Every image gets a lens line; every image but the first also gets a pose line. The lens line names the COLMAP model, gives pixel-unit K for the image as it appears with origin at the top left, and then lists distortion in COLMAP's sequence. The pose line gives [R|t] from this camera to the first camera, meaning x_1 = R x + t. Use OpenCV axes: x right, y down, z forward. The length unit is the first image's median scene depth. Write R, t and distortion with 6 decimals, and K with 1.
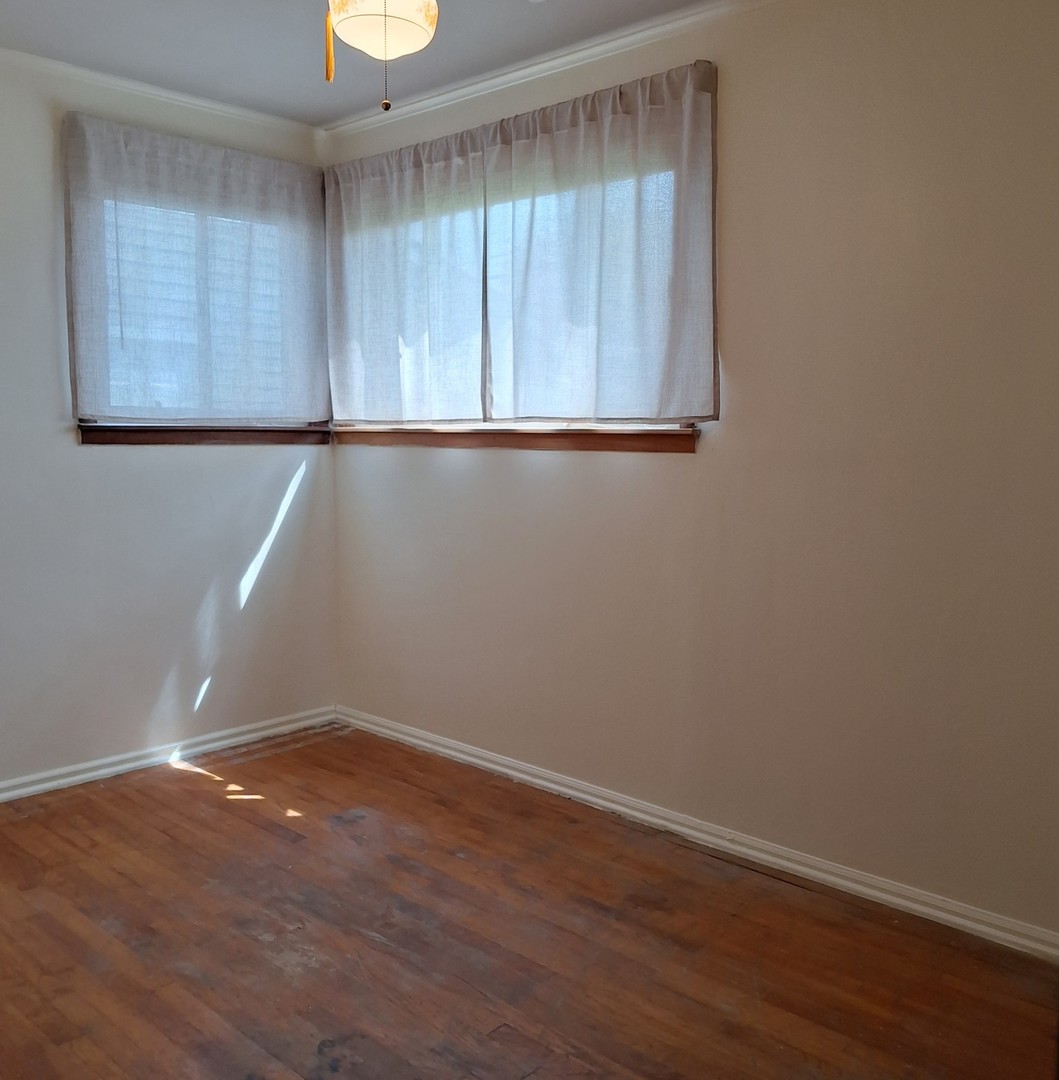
lens RADIAL K [[1047.4, 0, 529.5], [0, 1047.4, 540.0], [0, 0, 1]] dist [0.126403, -0.178956]
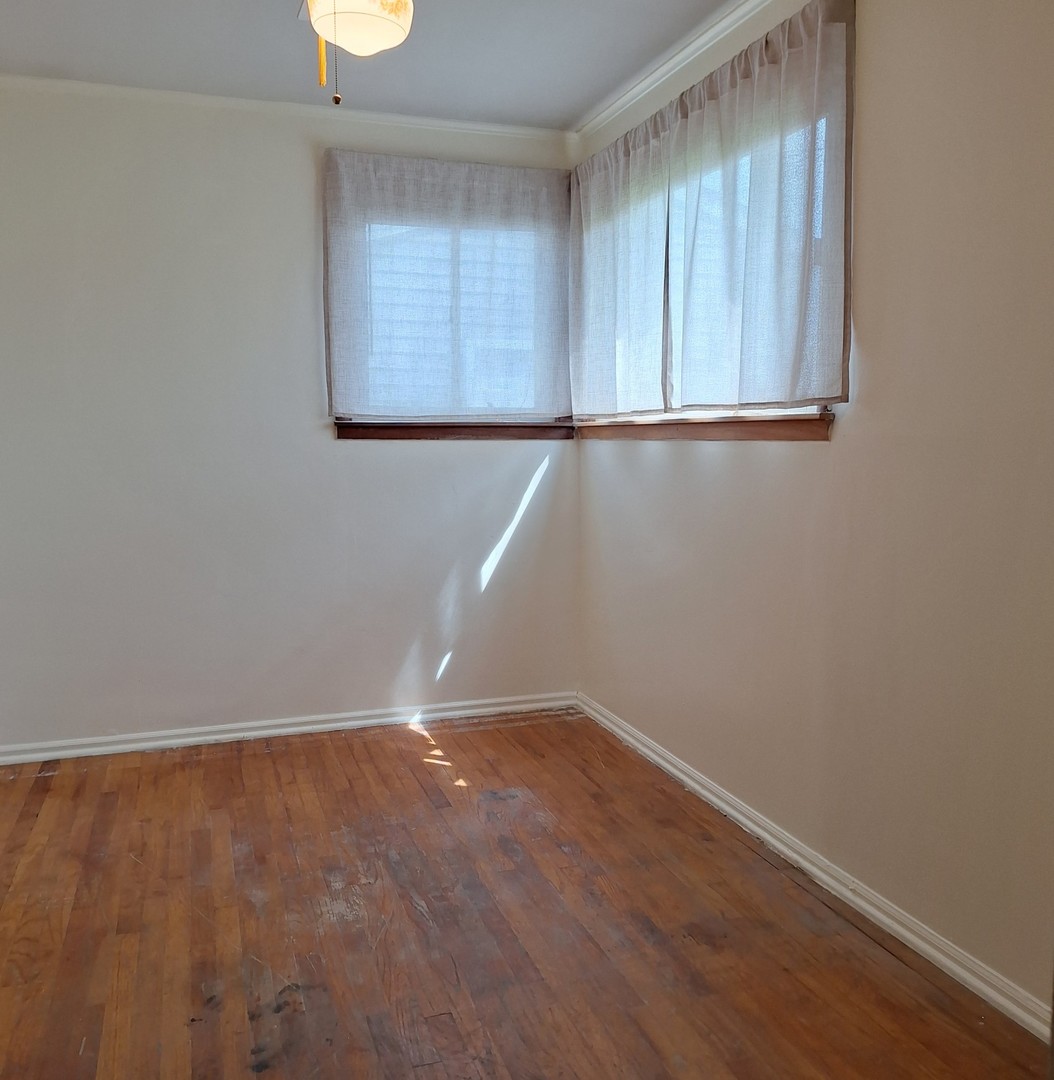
lens RADIAL K [[1025.4, 0, 527.0], [0, 1025.4, 540.0], [0, 0, 1]] dist [0.190269, -0.280756]
pose [[0.883086, 0.040451, -0.467464, 0.301745], [-0.042157, 0.999088, 0.006815, 0.004221], [0.467313, 0.013688, 0.883986, 0.104563]]
